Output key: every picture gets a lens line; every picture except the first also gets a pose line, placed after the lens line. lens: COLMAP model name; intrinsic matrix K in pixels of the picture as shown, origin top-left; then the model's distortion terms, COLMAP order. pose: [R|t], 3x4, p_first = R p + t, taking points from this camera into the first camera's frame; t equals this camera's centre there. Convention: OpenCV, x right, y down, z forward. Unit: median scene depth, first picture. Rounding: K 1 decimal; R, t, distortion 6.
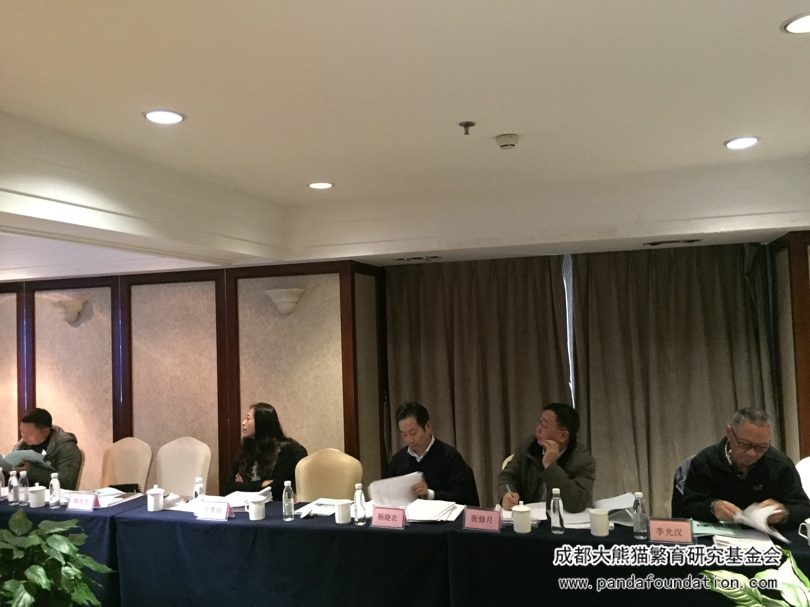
lens RADIAL K [[691.1, 0, 404.9], [0, 691.1, 302.5], [0, 0, 1]] dist [-0.000484, 0.004202]
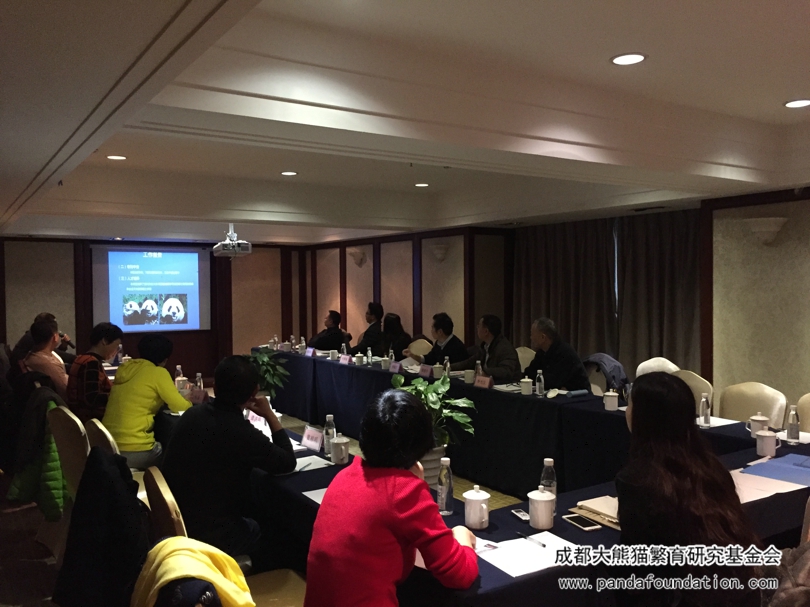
lens RADIAL K [[691.1, 0, 404.8], [0, 691.1, 303.2], [0, 0, 1]] dist [-0.000484, 0.004202]
pose [[0.740824, 0.046628, -0.670079, 0.823076], [0.023222, 0.995213, 0.094926, -0.039428], [0.671298, -0.085884, 0.736195, -0.242641]]
